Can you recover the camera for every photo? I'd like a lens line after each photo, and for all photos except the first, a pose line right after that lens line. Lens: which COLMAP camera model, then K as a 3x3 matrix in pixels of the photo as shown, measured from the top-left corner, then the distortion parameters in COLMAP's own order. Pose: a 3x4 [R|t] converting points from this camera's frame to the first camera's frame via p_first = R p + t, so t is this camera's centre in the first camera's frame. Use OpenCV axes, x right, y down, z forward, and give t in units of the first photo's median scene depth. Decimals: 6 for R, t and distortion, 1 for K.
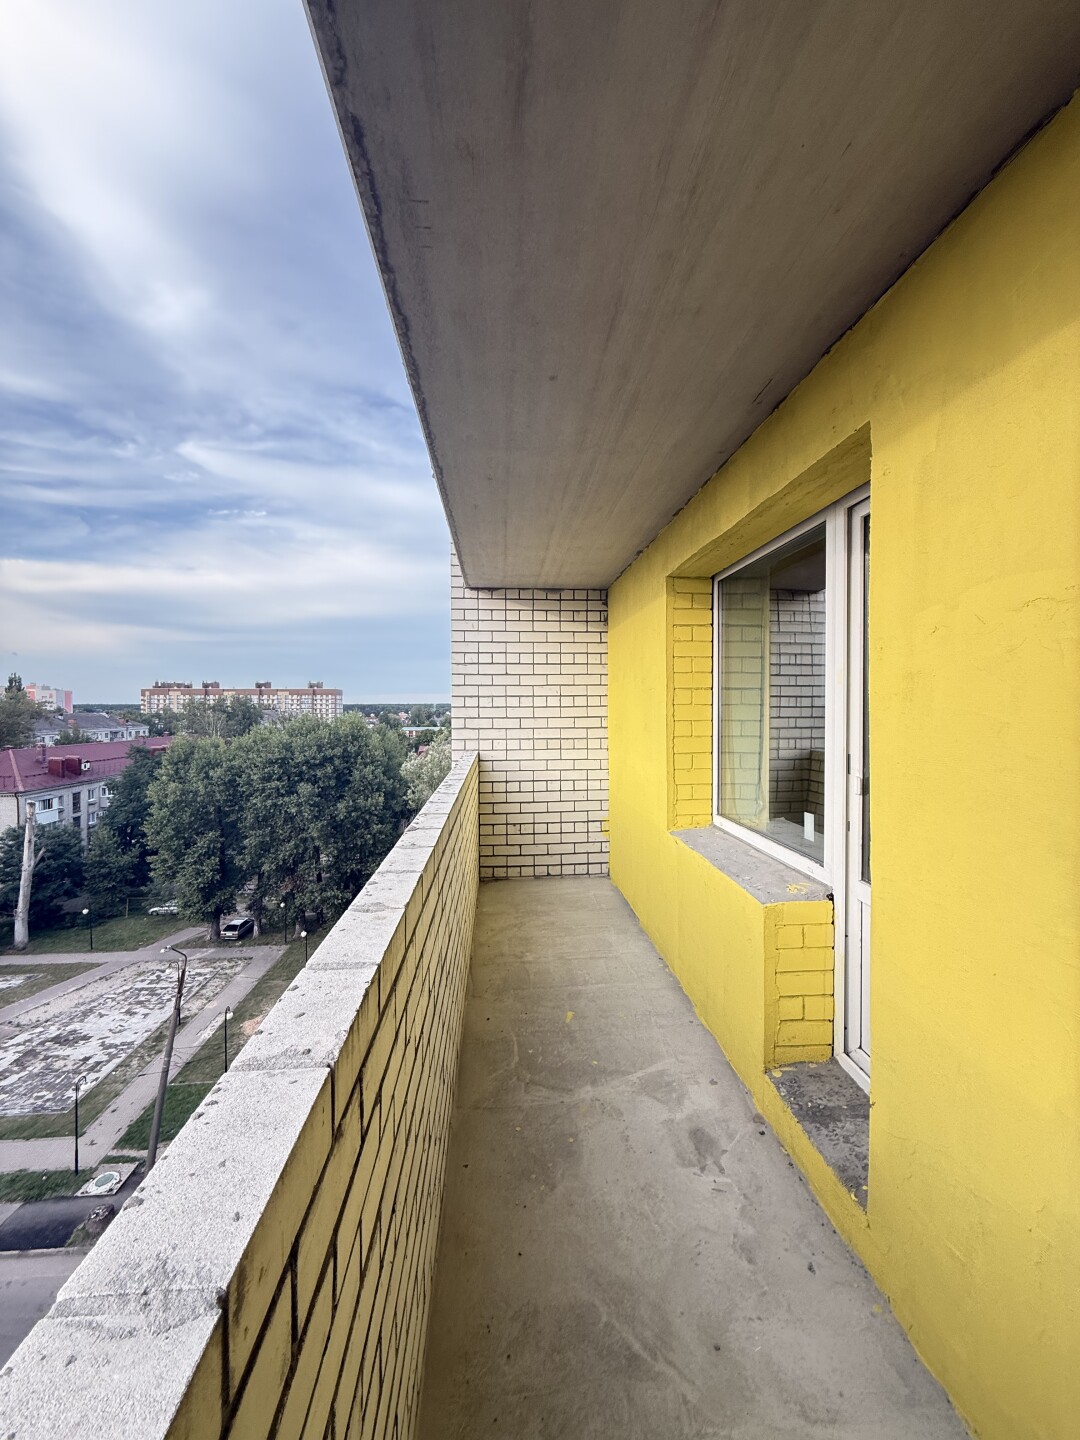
lens RADIAL K [[578.4, 0, 541.2], [0, 578.4, 714.8], [0, 0, 1]] dist [-0.000444, -0.000256]
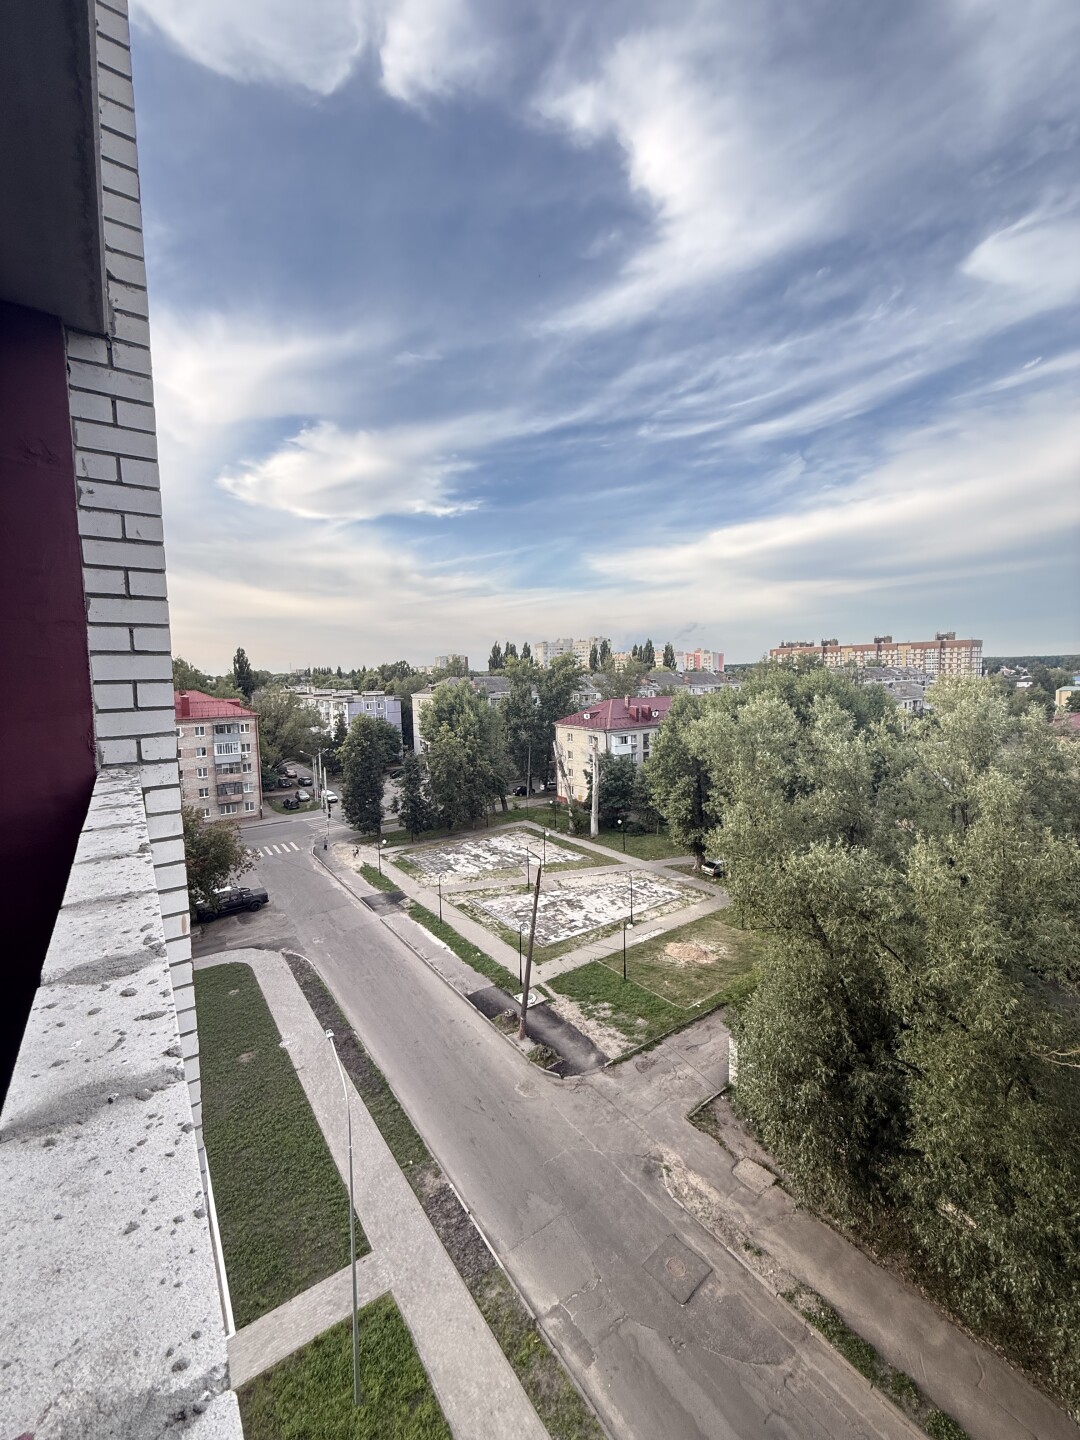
lens RADIAL K [[578.4, 0, 538.0], [0, 578.4, 719.1], [0, 0, 1]] dist [-0.000444, -0.000256]
pose [[0.514286, 0.060807, -0.855460, 0.276096], [0.009509, 0.997018, 0.076586, -0.000161], [0.857566, -0.047522, 0.512174, 0.189641]]
